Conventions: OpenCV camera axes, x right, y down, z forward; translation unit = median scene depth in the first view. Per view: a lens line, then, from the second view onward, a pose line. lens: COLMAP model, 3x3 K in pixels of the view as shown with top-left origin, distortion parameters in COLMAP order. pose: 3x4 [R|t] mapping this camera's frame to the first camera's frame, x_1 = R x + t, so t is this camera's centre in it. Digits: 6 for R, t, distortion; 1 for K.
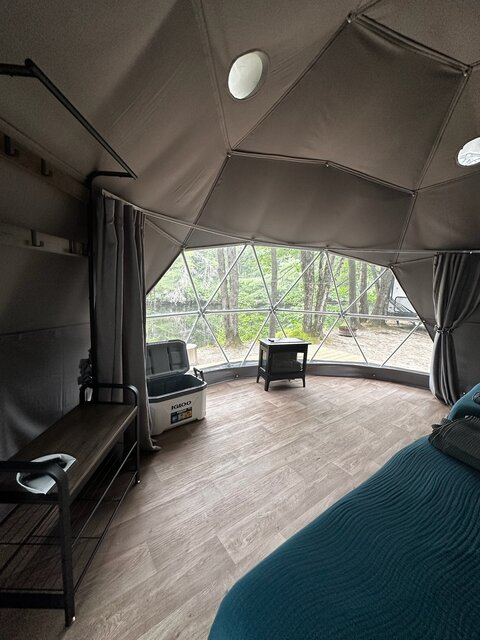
lens RADIAL K [[255.1, 0, 239.5], [0, 255.1, 320.8], [0, 0, 1]] dist [-0.004049, 0.000694]
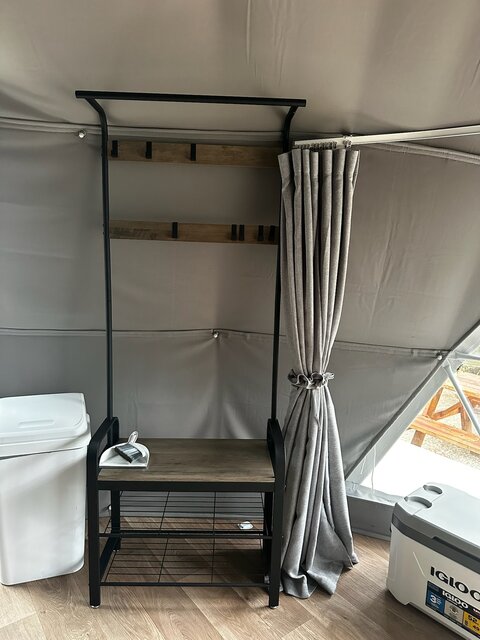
lens RADIAL K [[449.6, 0, 242.5], [0, 449.6, 323.4], [0, 0, 1]] dist [0.027689, -0.030708]
pose [[0.008384, 0.101569, -0.994793, 0.348372], [-0.177431, 0.979193, 0.098481, -0.066361], [0.984098, 0.175681, 0.026231, 0.458726]]
